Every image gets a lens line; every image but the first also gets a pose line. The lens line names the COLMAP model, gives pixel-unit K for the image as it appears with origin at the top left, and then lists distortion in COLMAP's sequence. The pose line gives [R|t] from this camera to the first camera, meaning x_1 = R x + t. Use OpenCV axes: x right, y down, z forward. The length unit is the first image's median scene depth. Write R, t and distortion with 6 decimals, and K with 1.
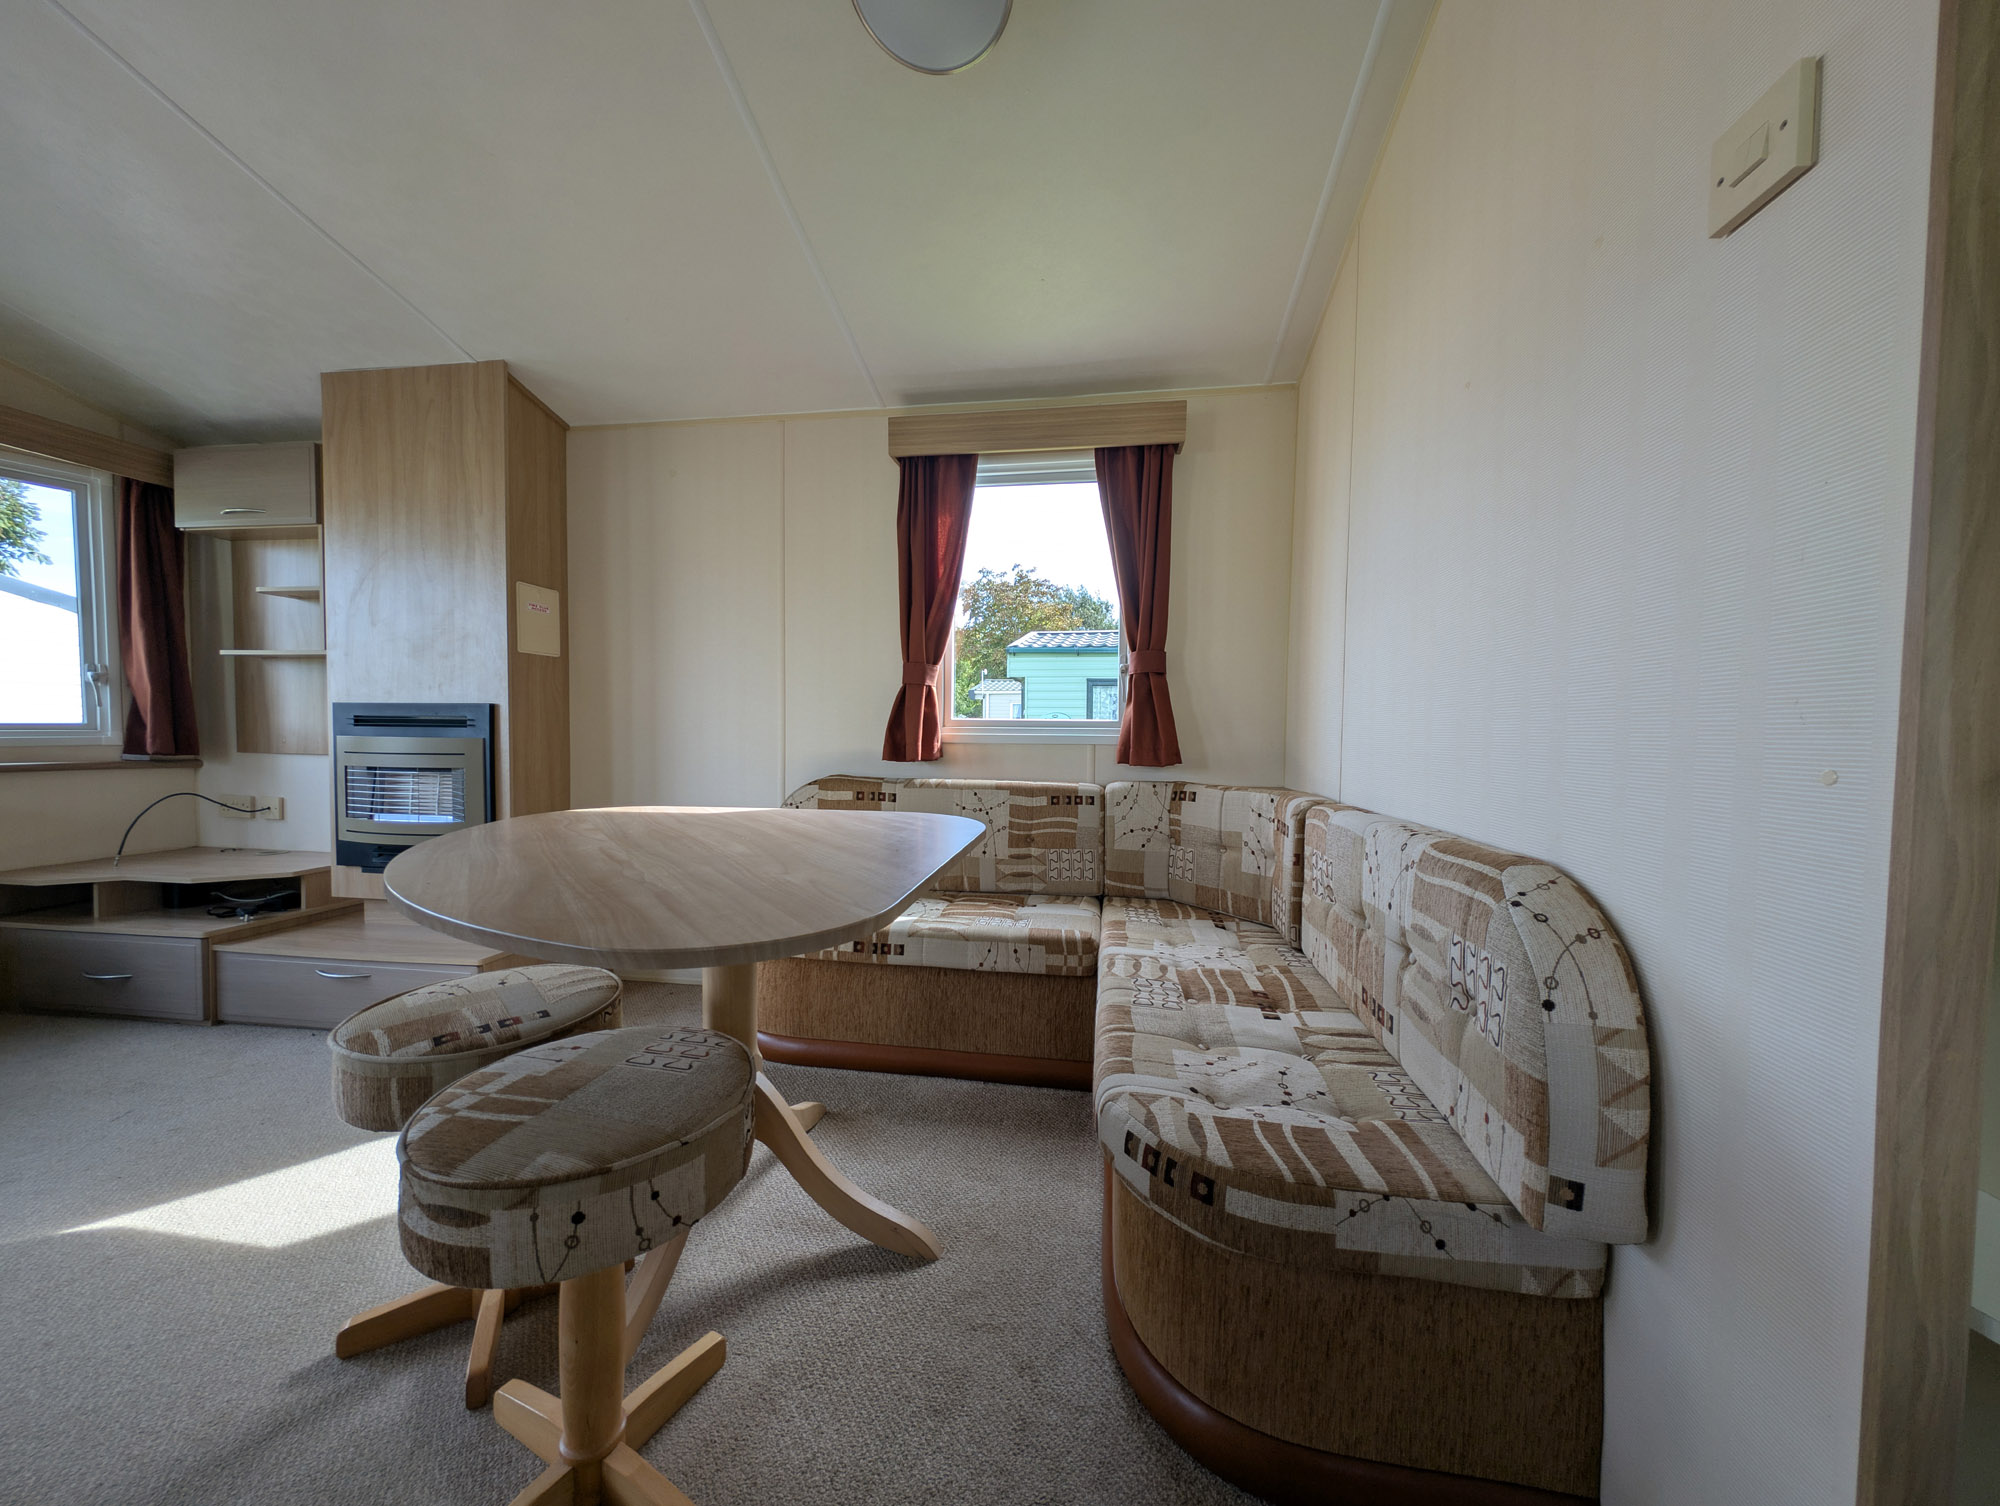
lens RADIAL K [[707.7, 0, 1008.7], [0, 707.7, 755.7], [0, 0, 1]] dist [-0.000414, -0.000361]
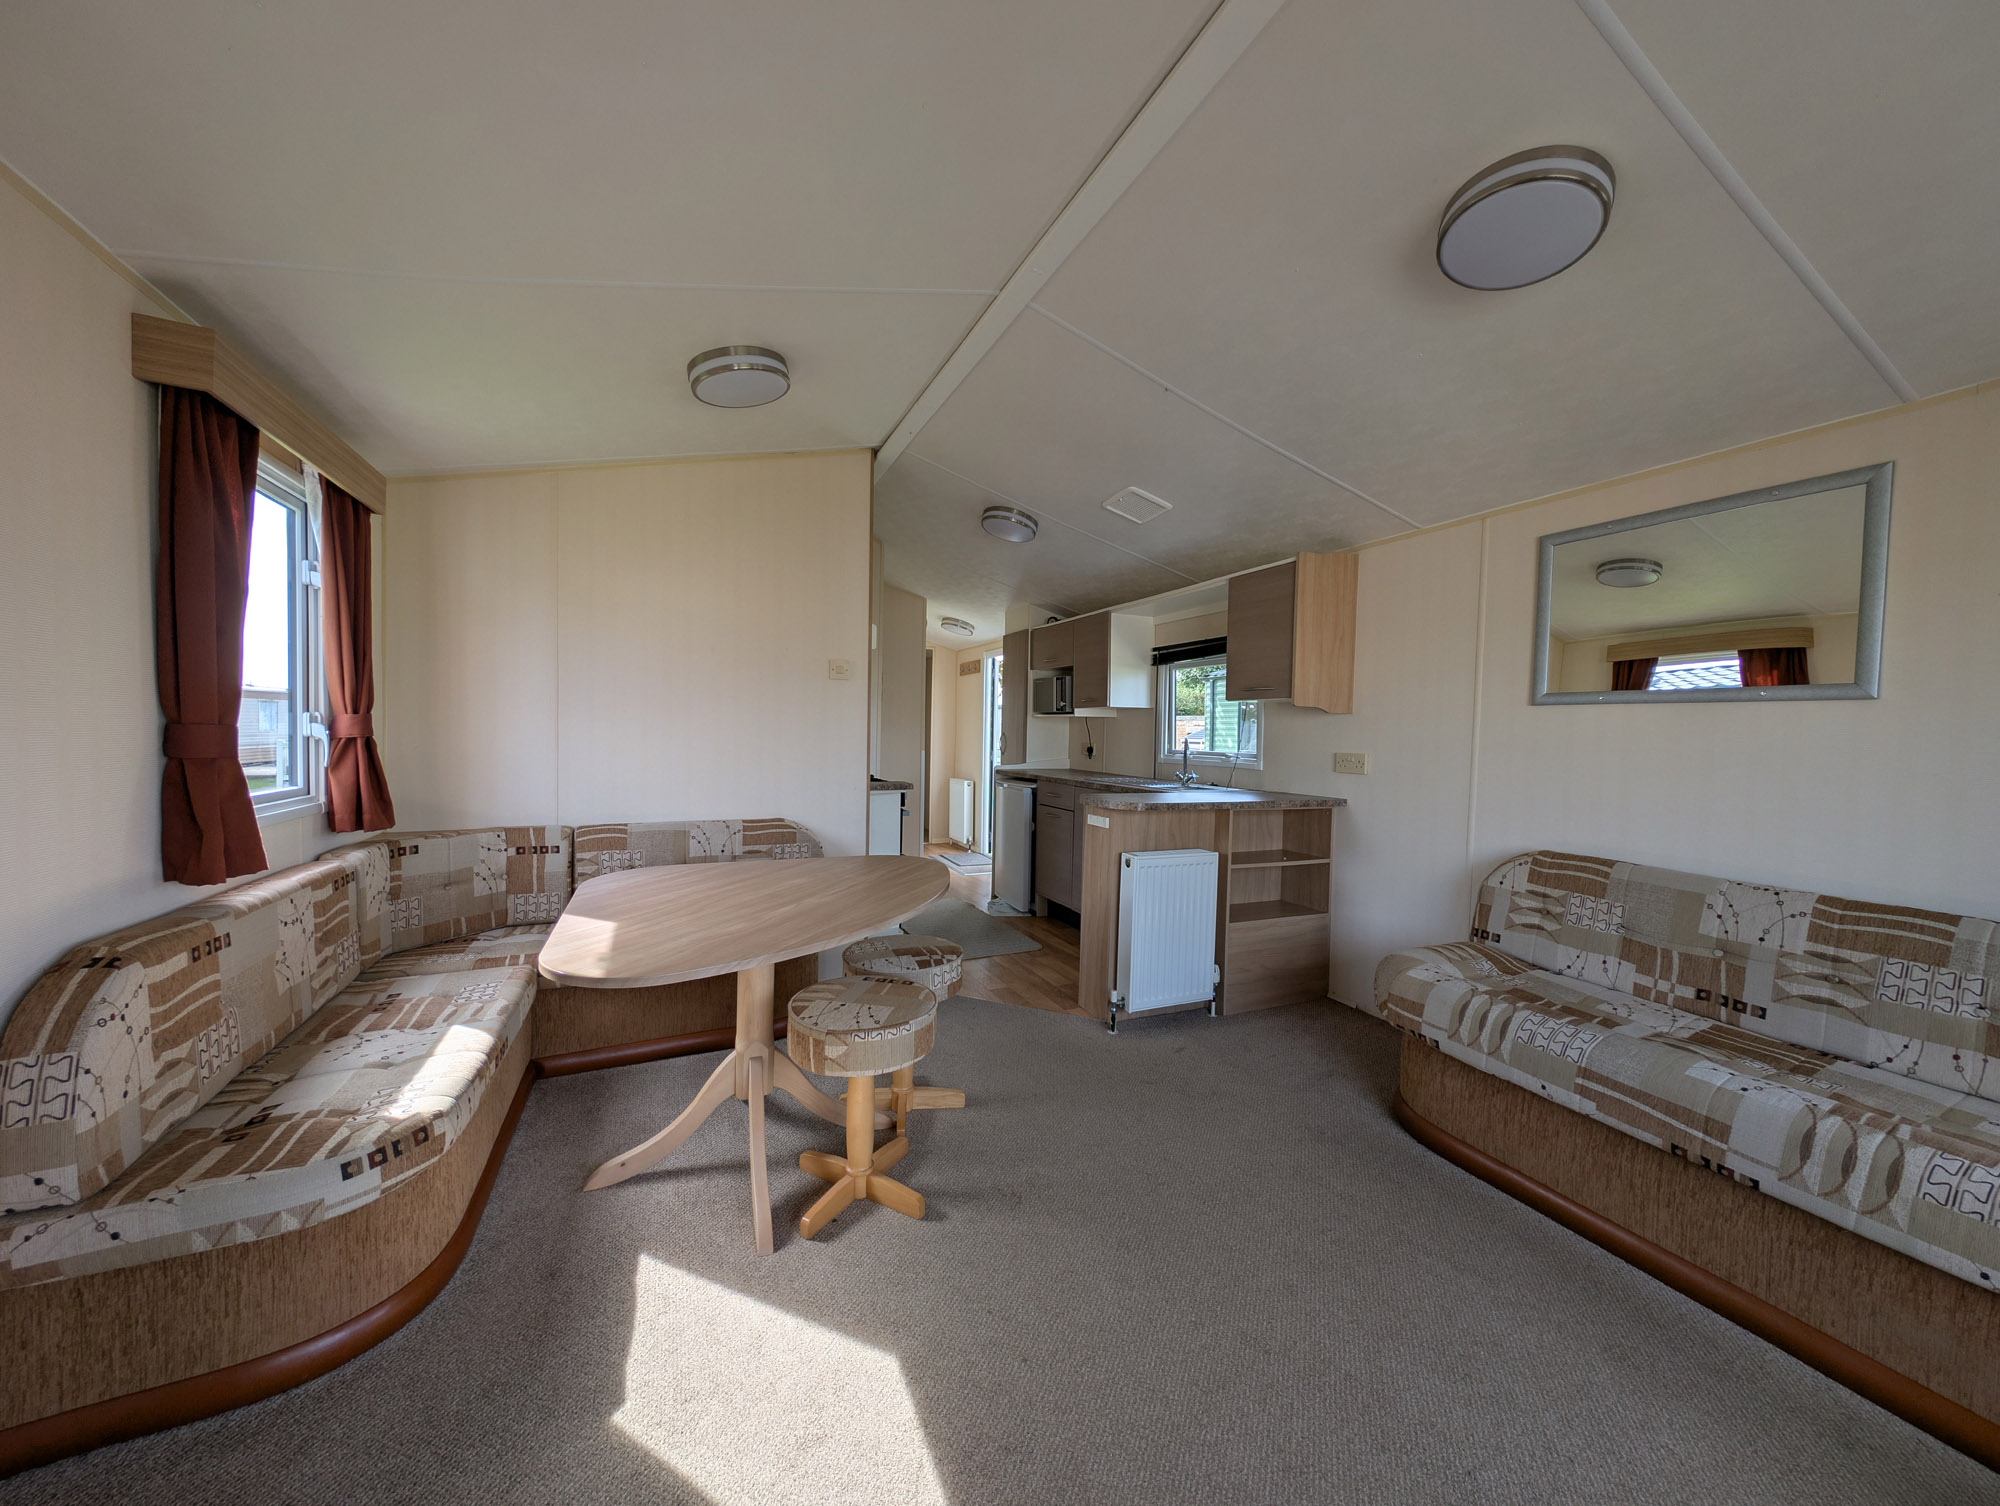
lens RADIAL K [[700.3, 0, 1000.0], [0, 700.3, 753.0], [0, 0, 1]] dist [0.000252, -0.000085]
pose [[-0.544609, -0.046879, 0.837379, -1.061551], [0.003715, 0.998292, 0.058303, -0.141897], [-0.838682, 0.034863, -0.543505, 0.765088]]
